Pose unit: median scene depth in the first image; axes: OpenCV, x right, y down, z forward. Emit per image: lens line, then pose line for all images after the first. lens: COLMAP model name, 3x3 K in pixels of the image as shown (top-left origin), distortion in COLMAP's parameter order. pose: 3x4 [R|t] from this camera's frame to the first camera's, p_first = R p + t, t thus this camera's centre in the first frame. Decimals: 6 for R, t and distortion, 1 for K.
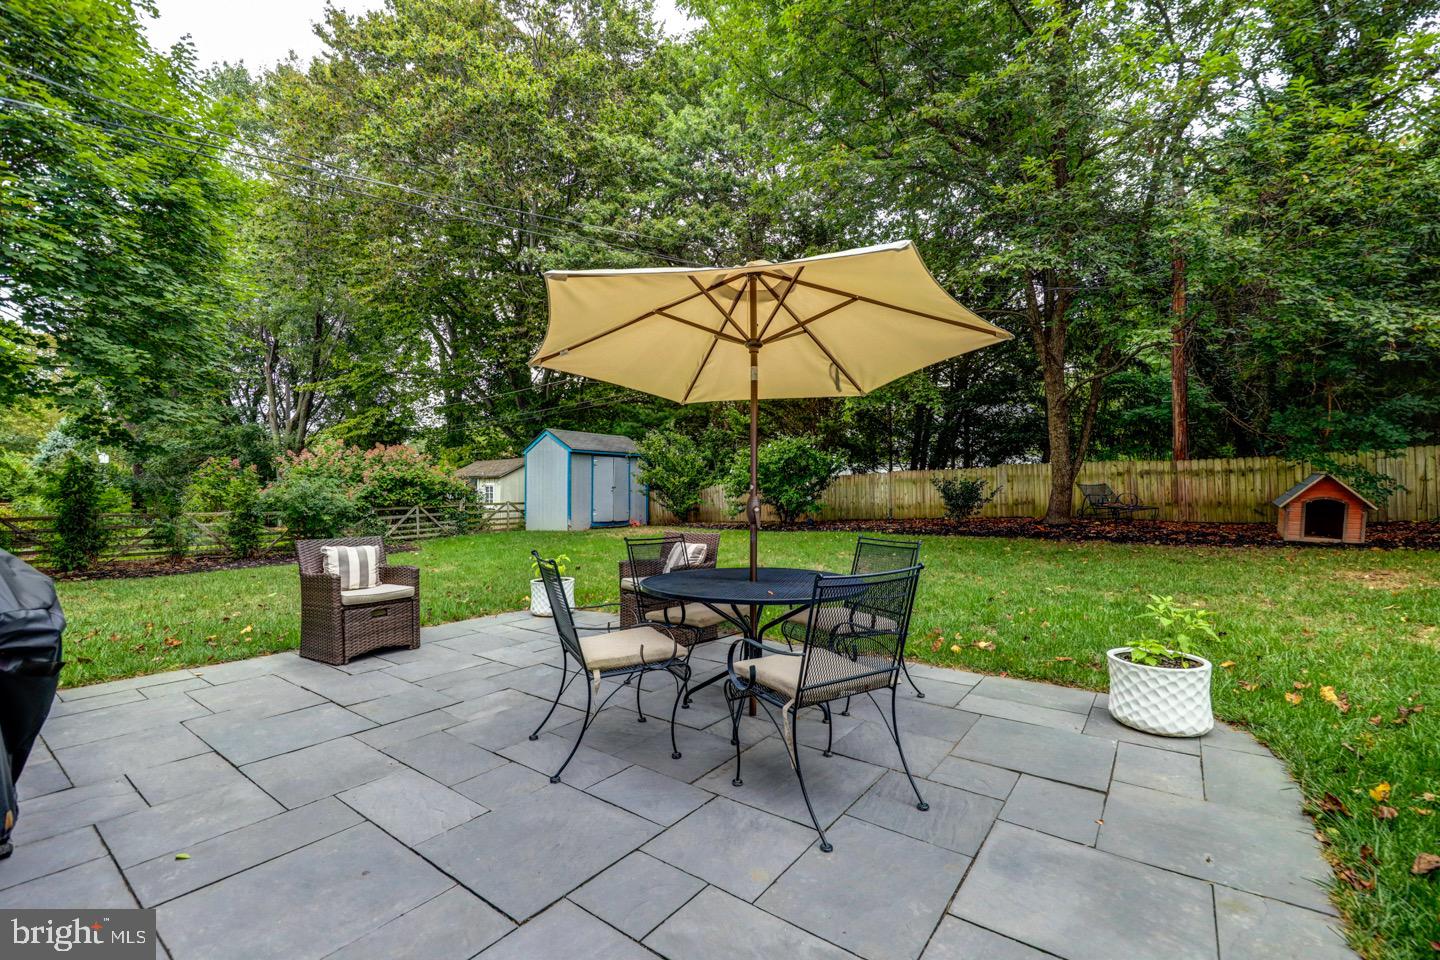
lens RADIAL K [[612.0, 0, 712.7], [0, 612.0, 483.8], [0, 0, 1]] dist [0.000986, 0.000001]
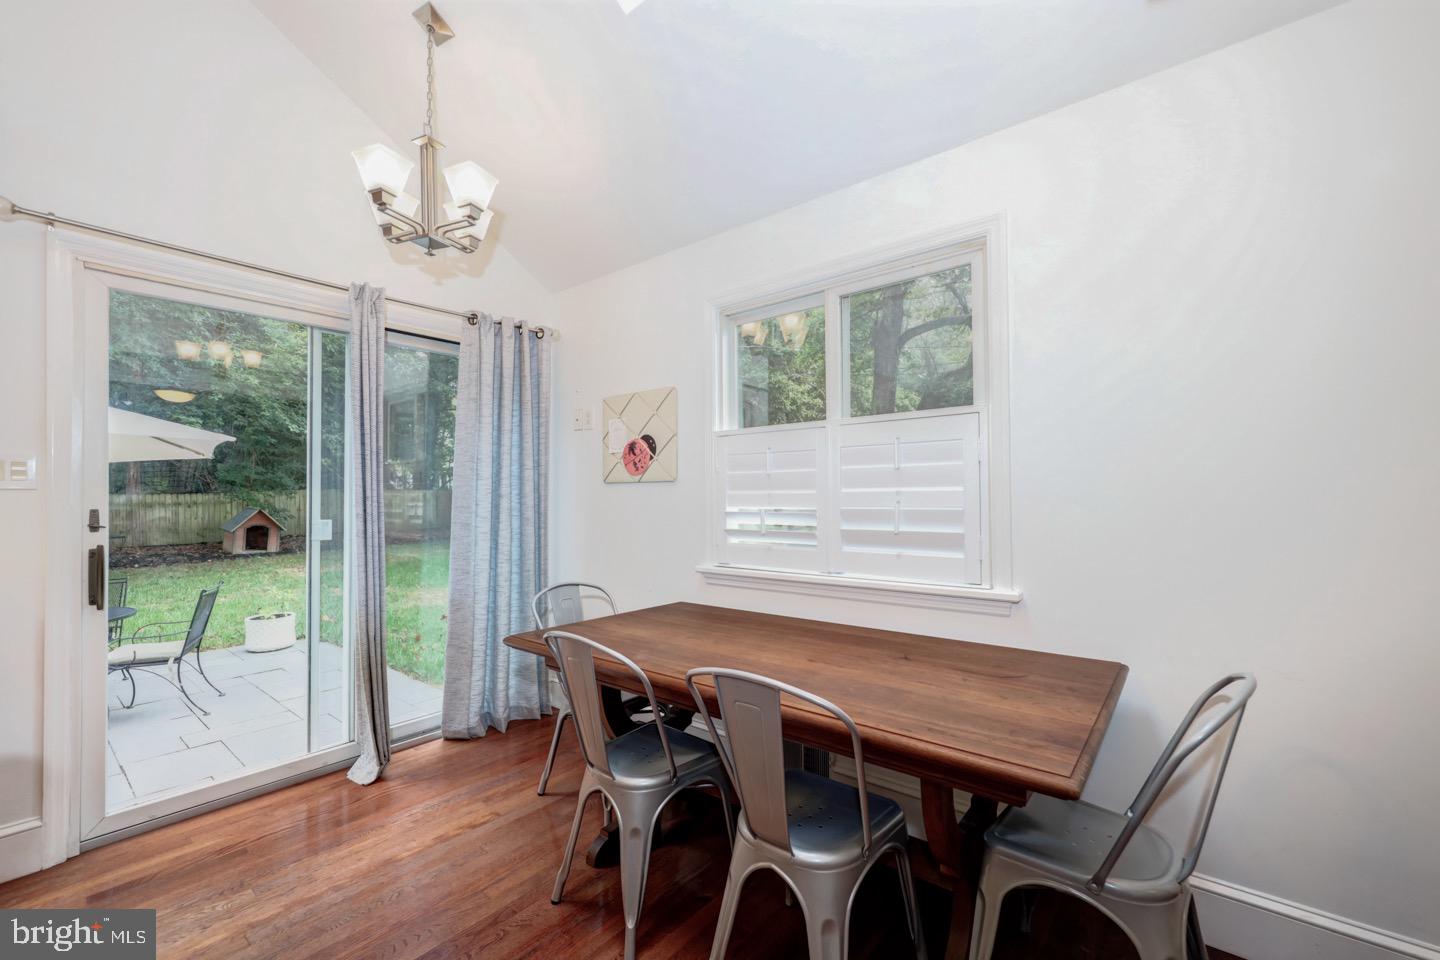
lens RADIAL K [[595.3, 0, 721.6], [0, 595.3, 478.2], [0, 0, 1]] dist [0.001665, 0.000109]
pose [[0.032738, 0.035712, 0.998826, -0.447574], [-0.004594, 0.999356, -0.035580, -0.043563], [-0.999453, -0.003423, 0.032881, -0.211539]]
